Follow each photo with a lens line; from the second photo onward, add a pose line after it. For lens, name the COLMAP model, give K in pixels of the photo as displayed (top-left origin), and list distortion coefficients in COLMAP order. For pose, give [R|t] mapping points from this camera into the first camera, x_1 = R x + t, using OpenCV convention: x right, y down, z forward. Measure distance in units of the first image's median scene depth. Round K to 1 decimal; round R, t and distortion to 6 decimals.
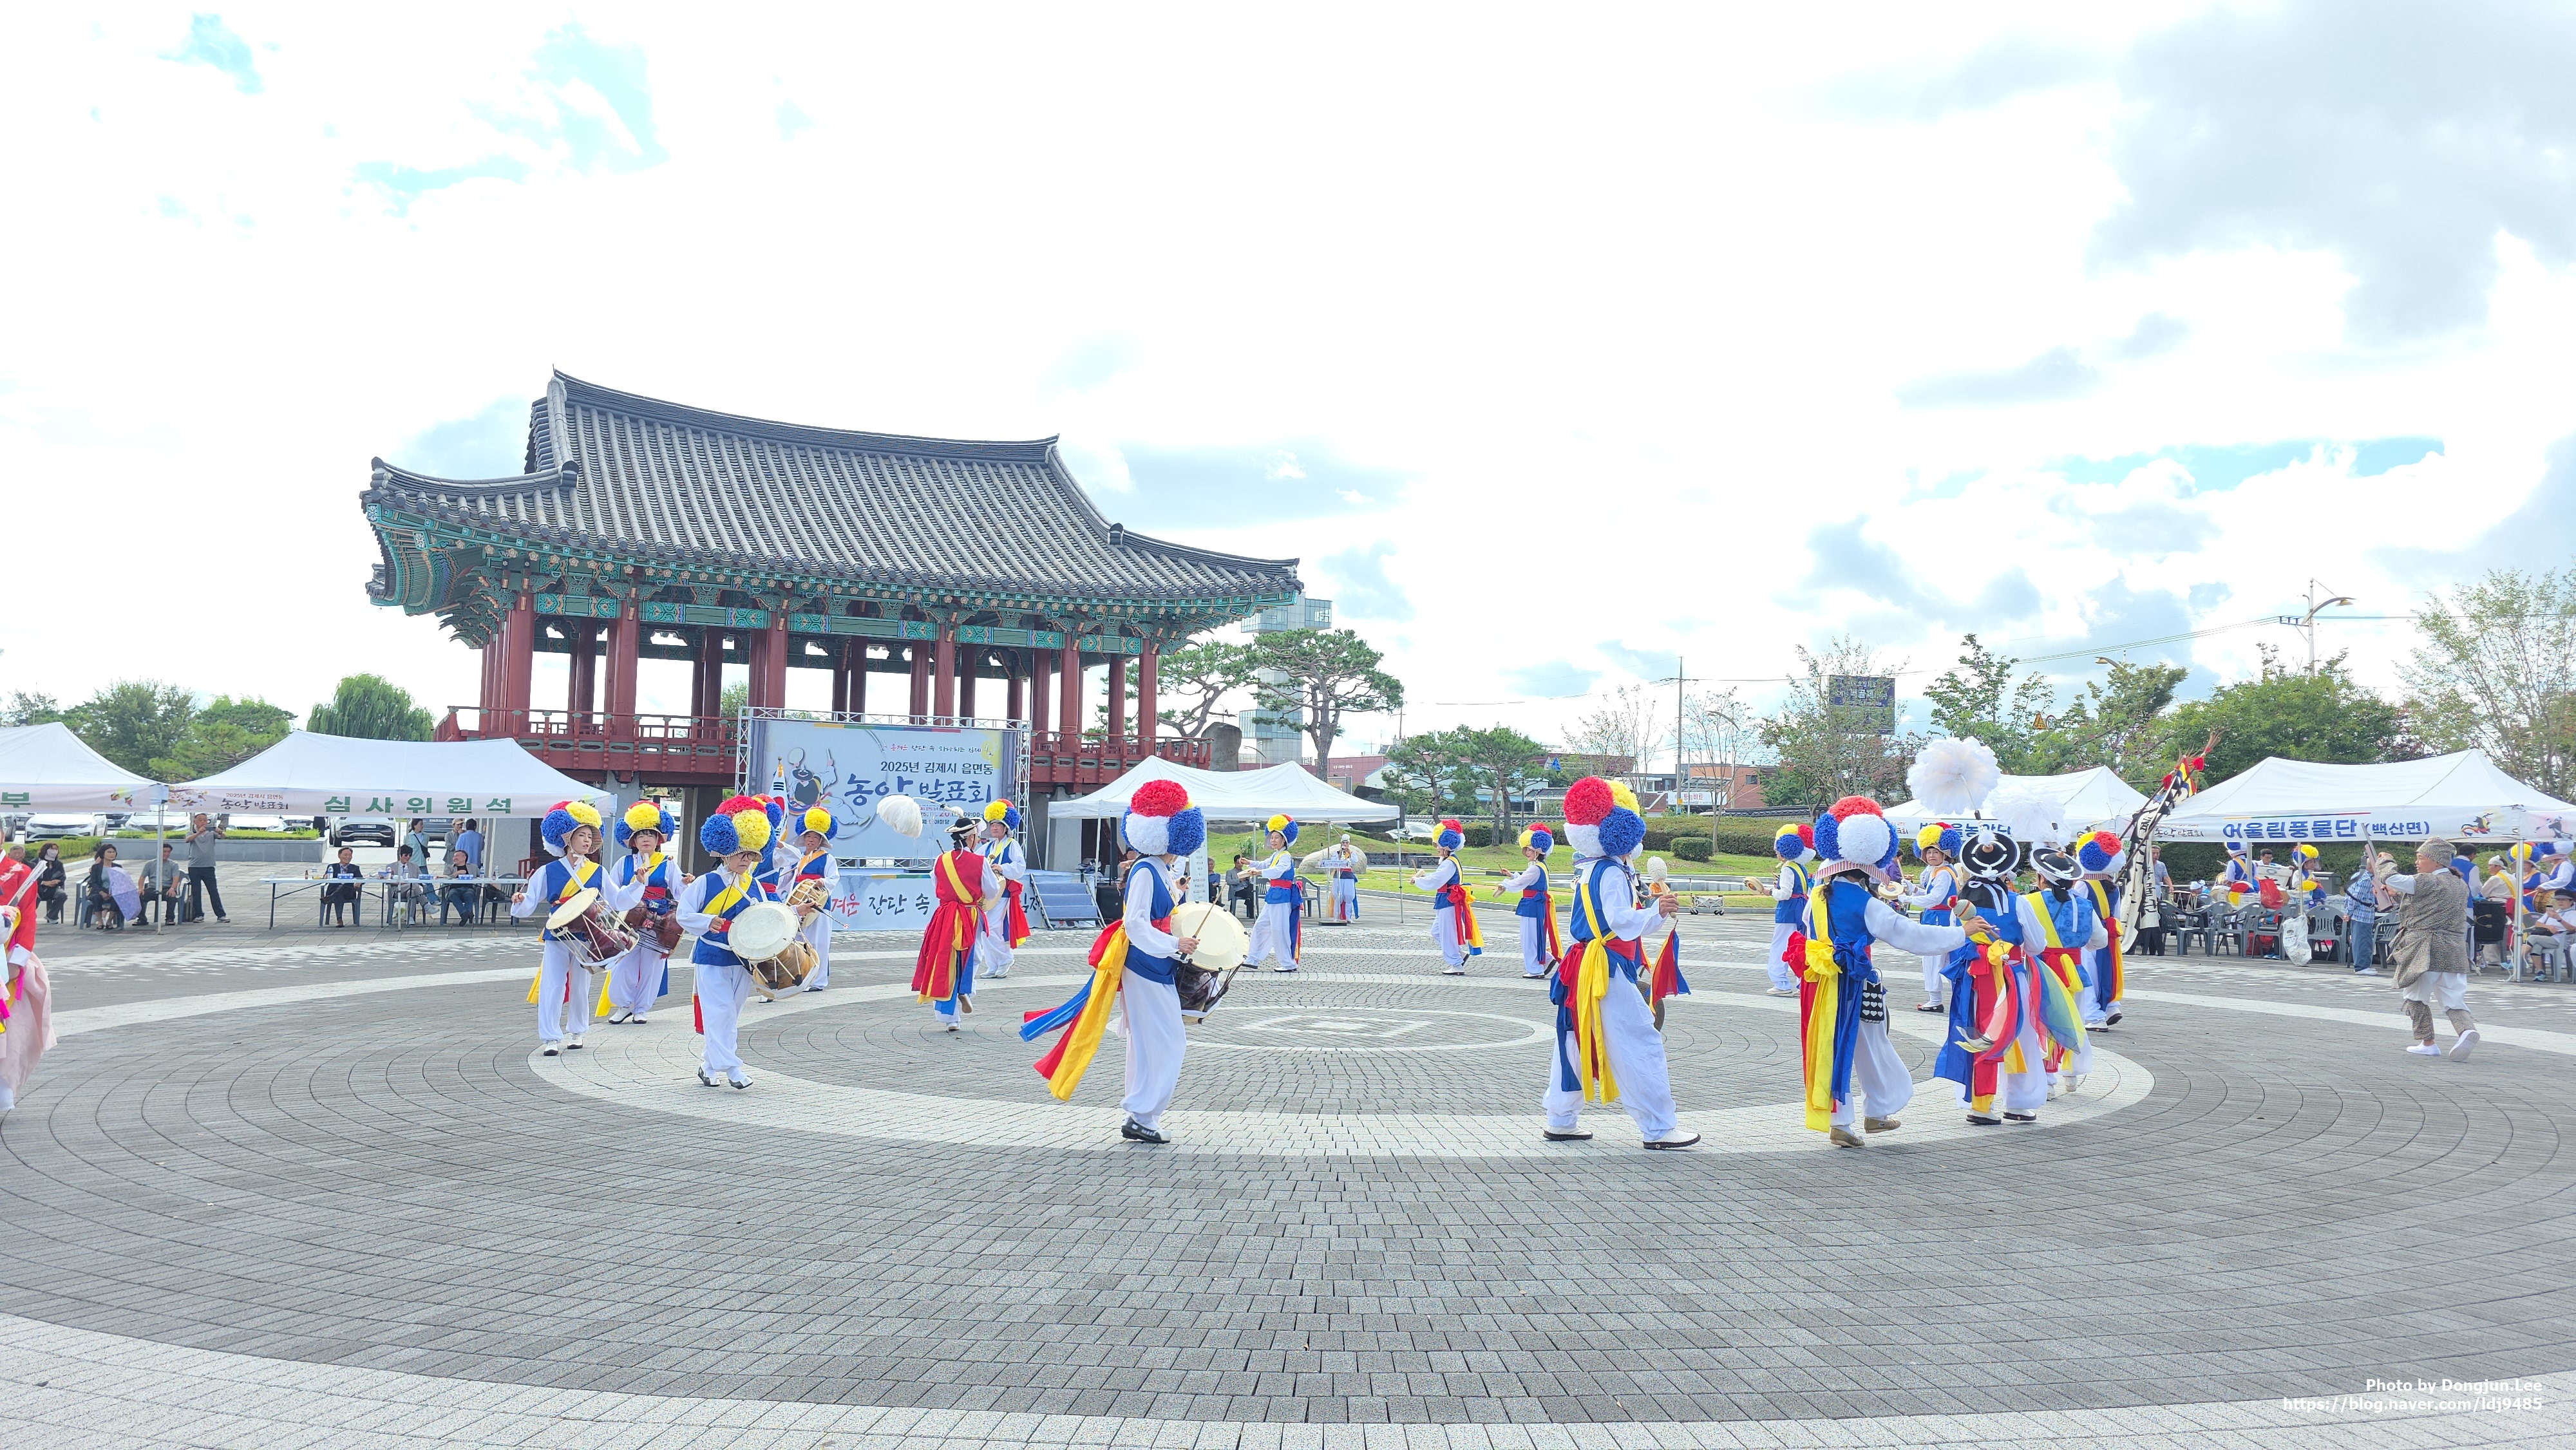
lens RADIAL K [[1704.6, 0, 1292.4], [0, 1704.6, 739.6], [0, 0, 1]] dist [0.066682, -0.058704]
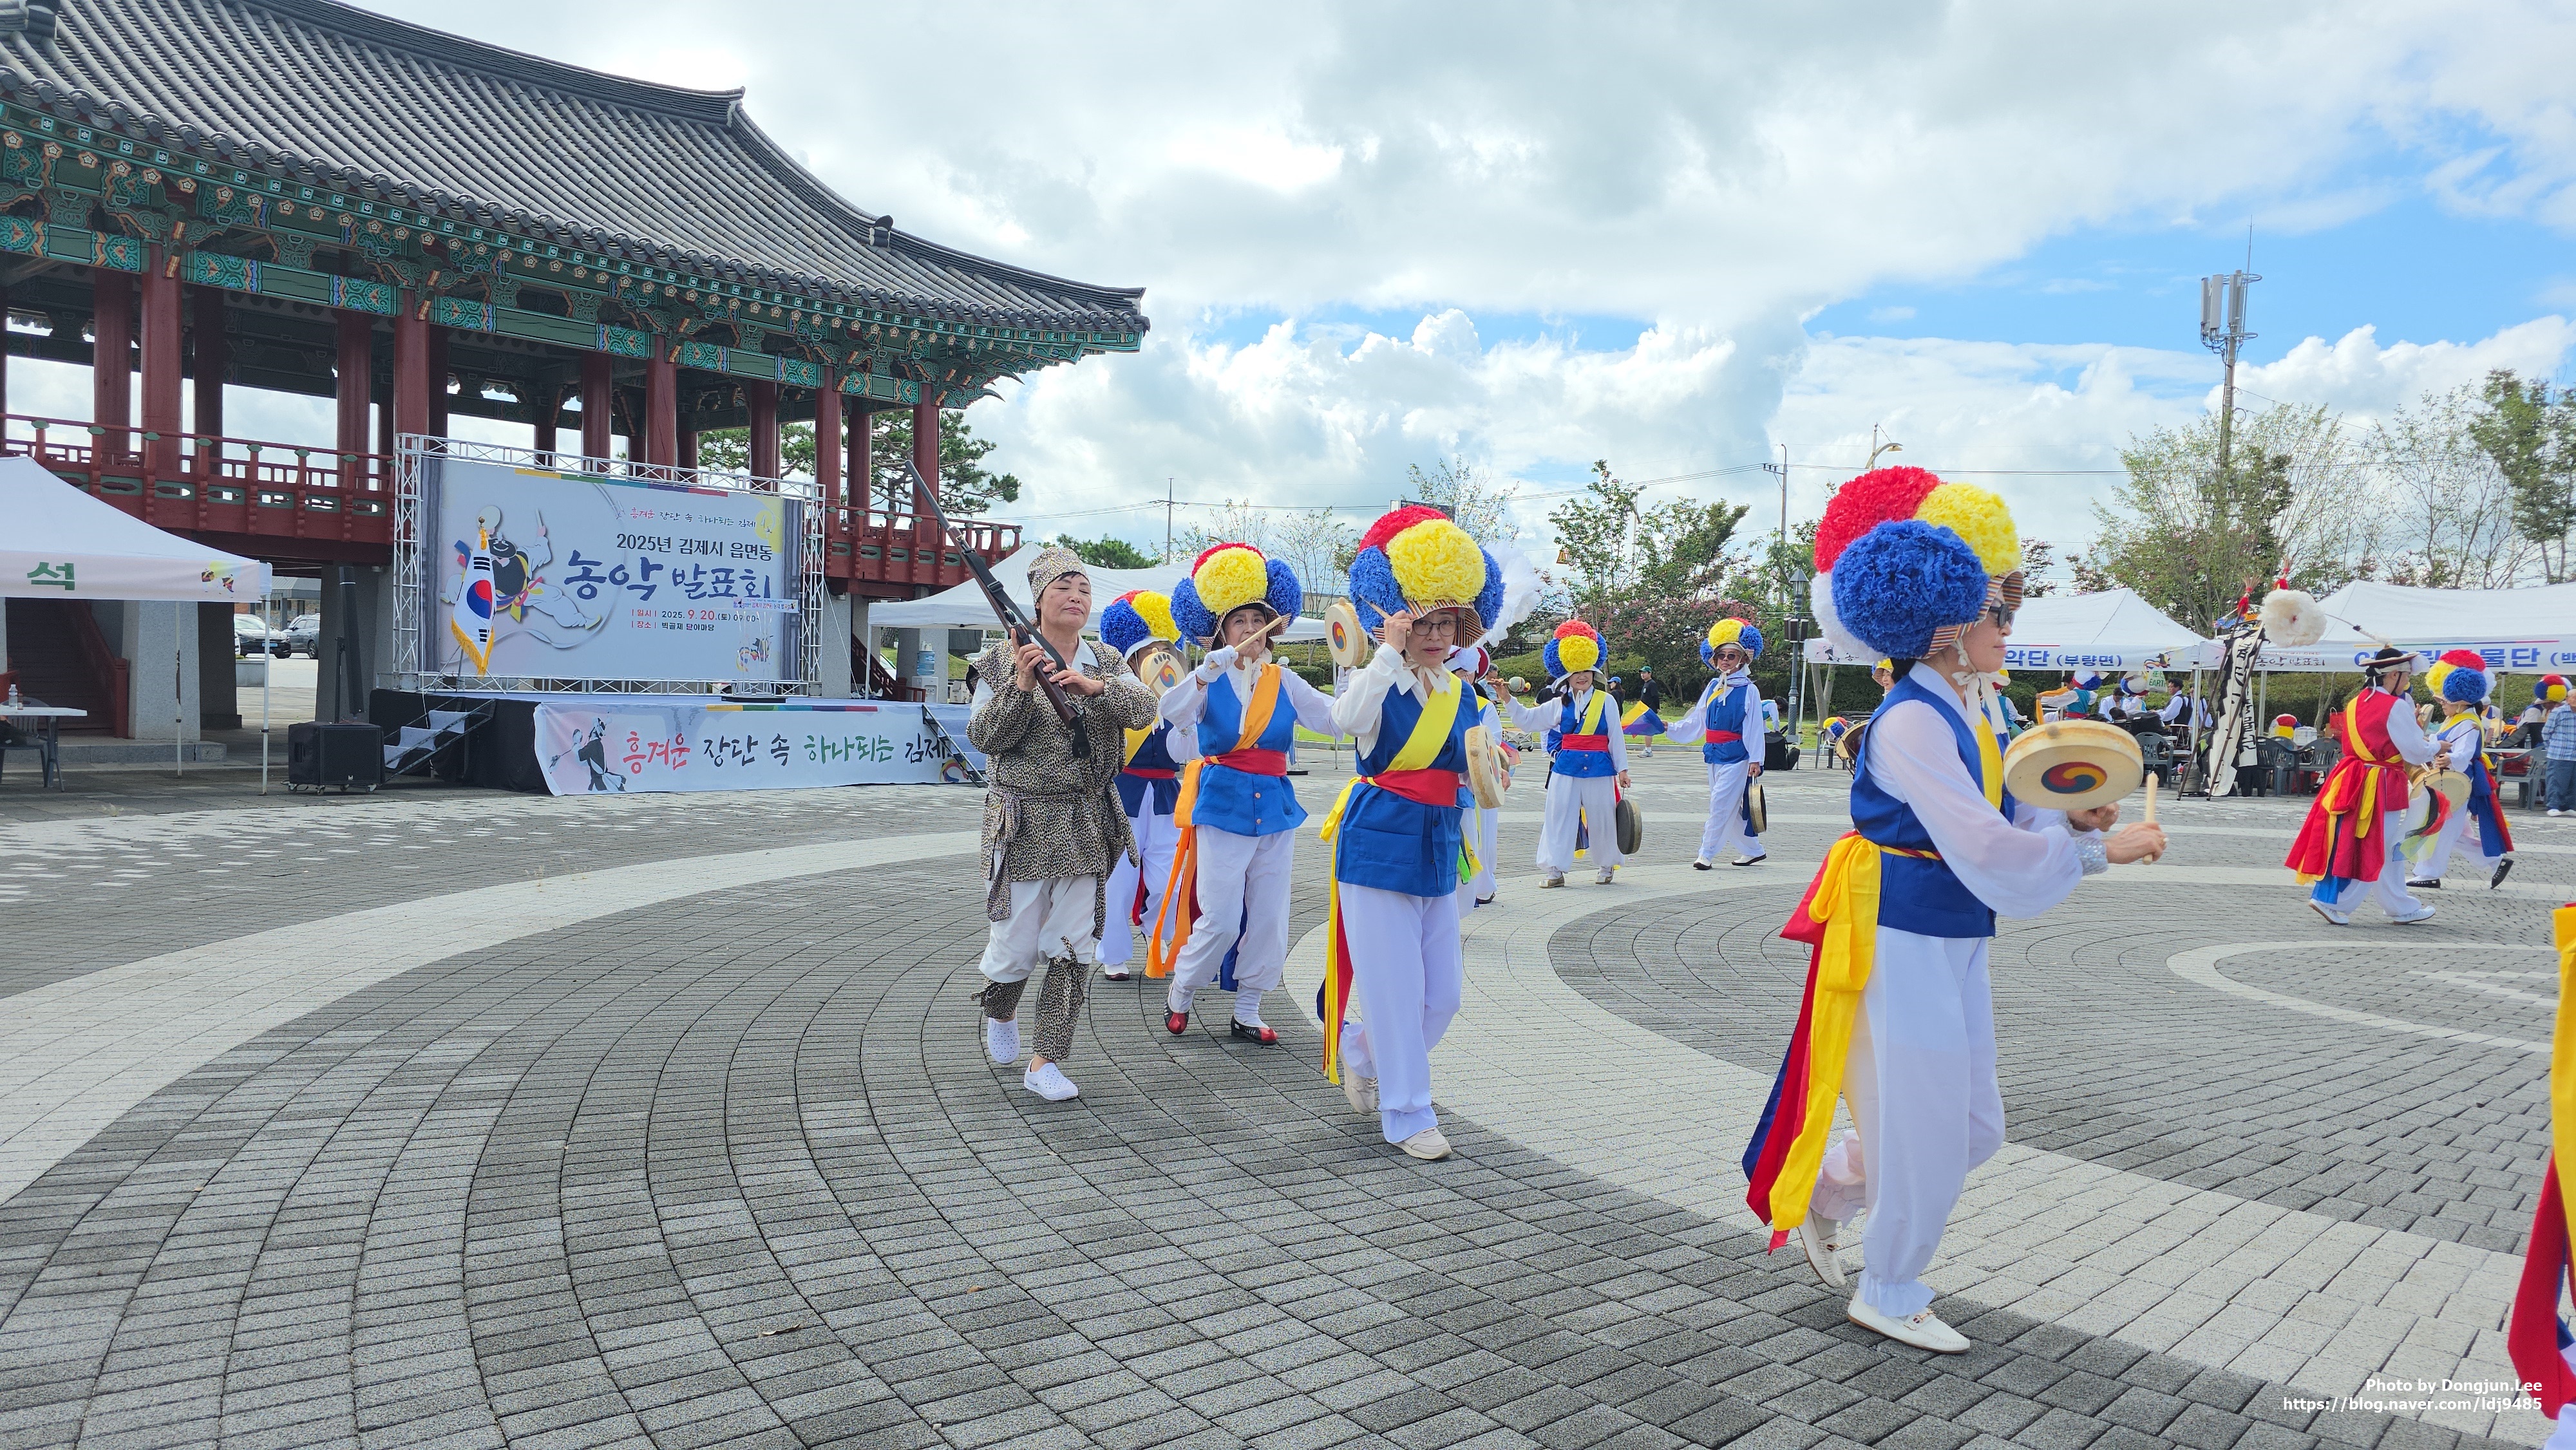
lens RADIAL K [[1744.9, 0, 1292.9], [0, 1744.9, 717.7], [0, 0, 1]] dist [0.083143, -0.088066]
pose [[0.928284, 0.000202, 0.371873, -0.239649], [-0.031548, 0.996438, 0.078210, 0.021216], [-0.370532, -0.084333, 0.924983, 0.258609]]
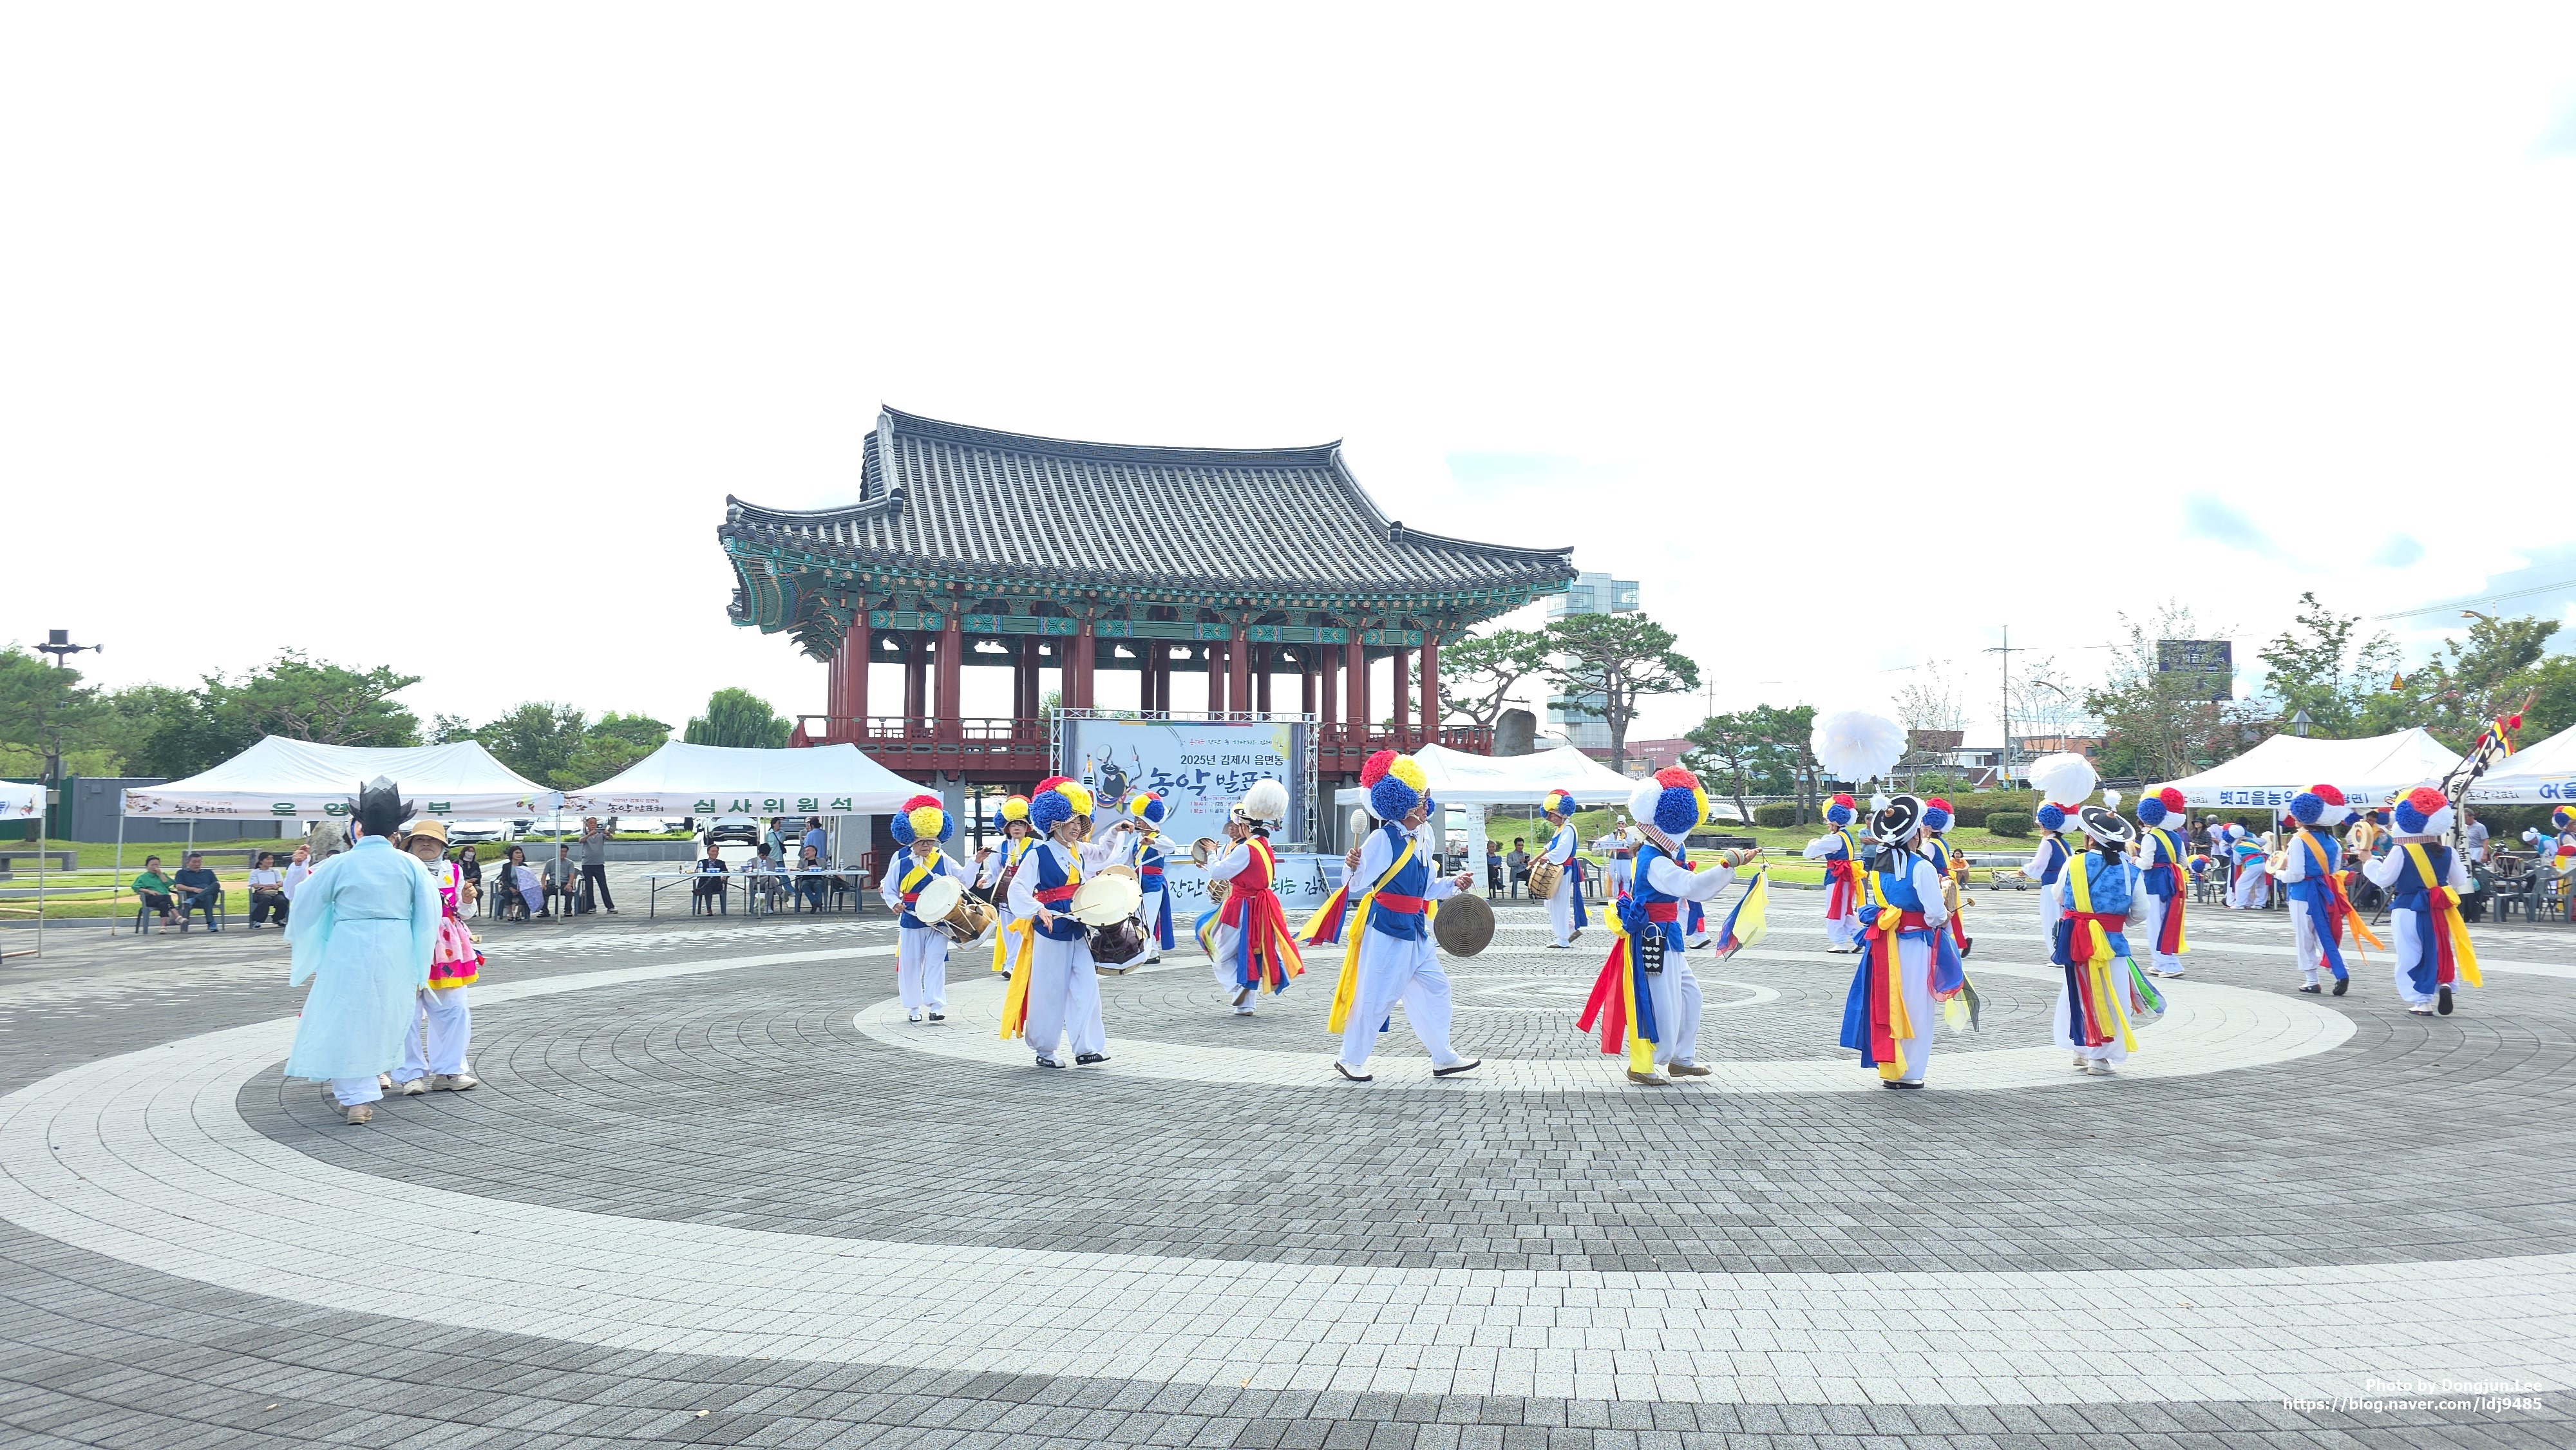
lens RADIAL K [[1703.6, 0, 1373.1], [0, 1703.6, 720.3], [0, 0, 1]] dist [0.115236, -0.138219]
pose [[0.989910, -0.028789, -0.138741, 0.026189], [0.028303, 0.999584, -0.005476, 0.000091], [0.138841, 0.001494, 0.990314, -0.037905]]
